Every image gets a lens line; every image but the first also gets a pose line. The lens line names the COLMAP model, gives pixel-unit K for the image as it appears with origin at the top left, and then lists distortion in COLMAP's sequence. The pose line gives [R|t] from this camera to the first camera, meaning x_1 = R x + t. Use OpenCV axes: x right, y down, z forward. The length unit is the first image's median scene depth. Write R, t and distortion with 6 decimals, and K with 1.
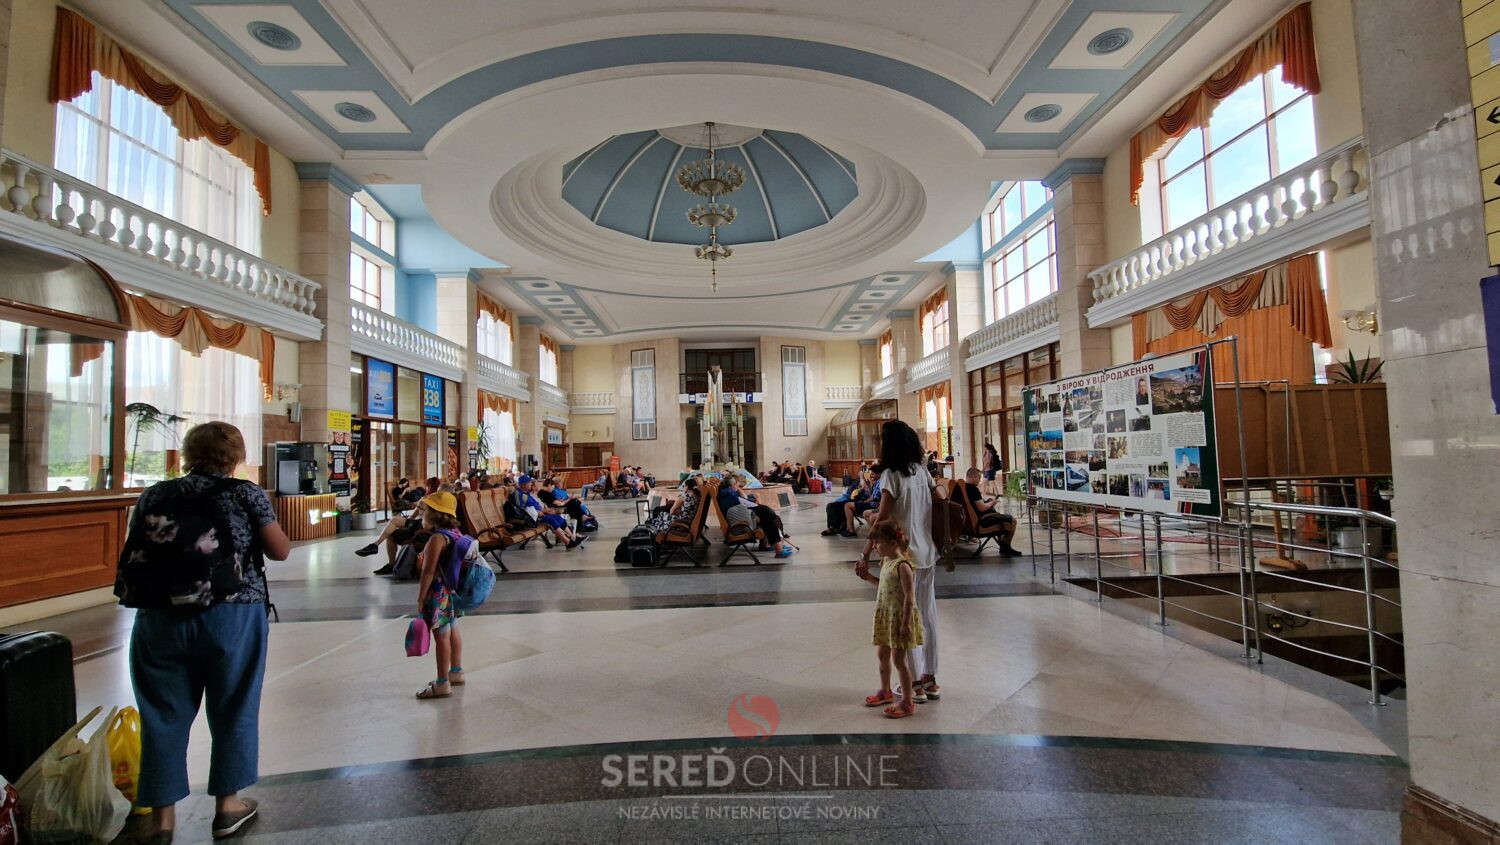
lens RADIAL K [[634.1, 0, 750.0], [0, 634.1, 422.5], [0, 0, 1]] dist [0.000739, 0.000021]
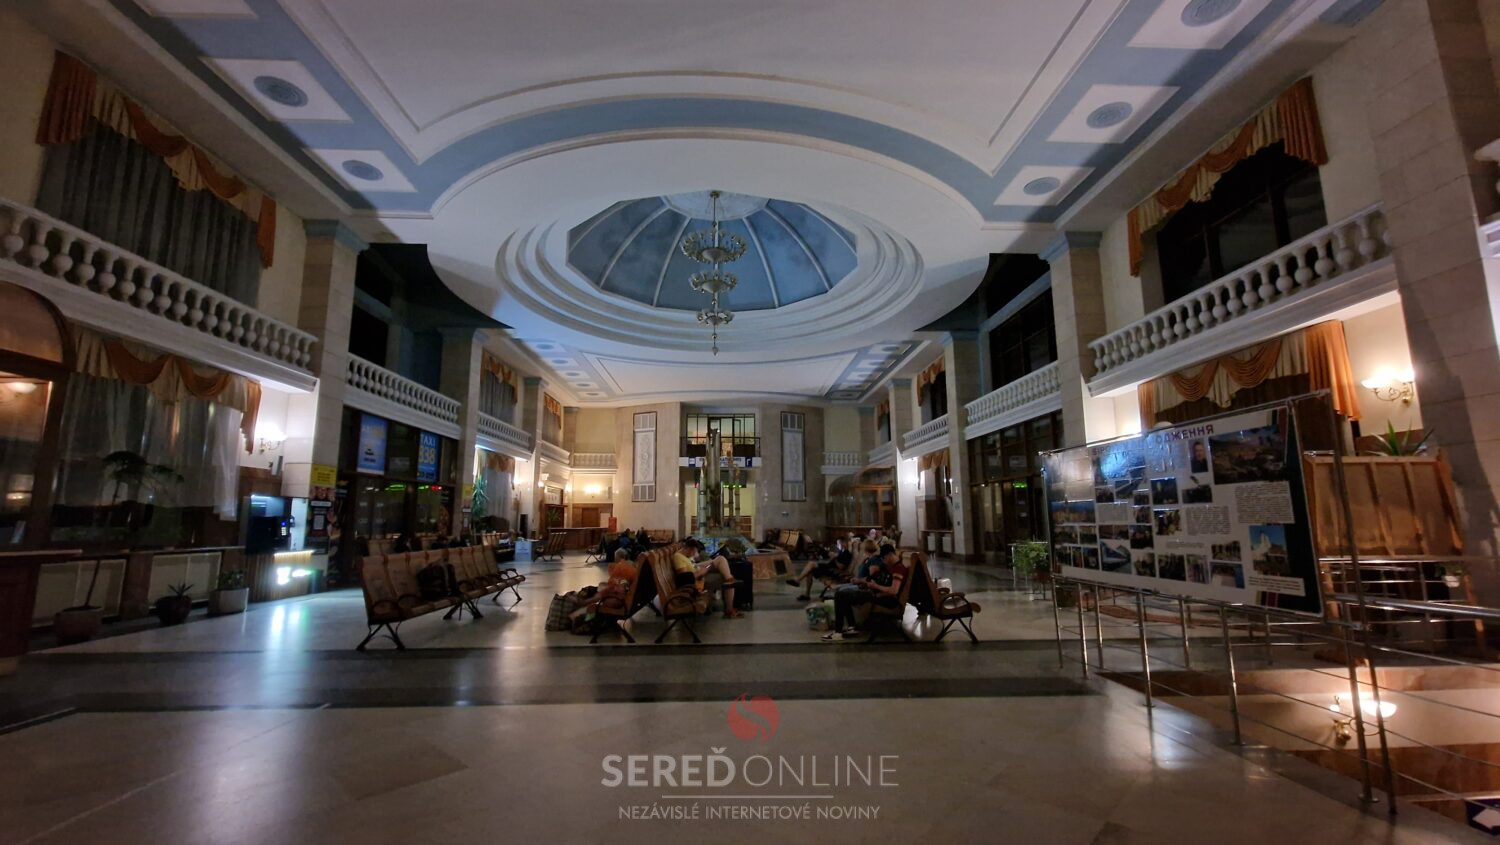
lens RADIAL K [[611.8, 0, 750.0], [0, 611.8, 422.5], [0, 0, 1]] dist [0.002146, 0.000177]
pose [[0.999772, 0.021264, -0.001894, 0.011080], [-0.021345, 0.994201, -0.105400, 0.003502], [-0.000358, 0.105416, 0.994428, 0.124789]]
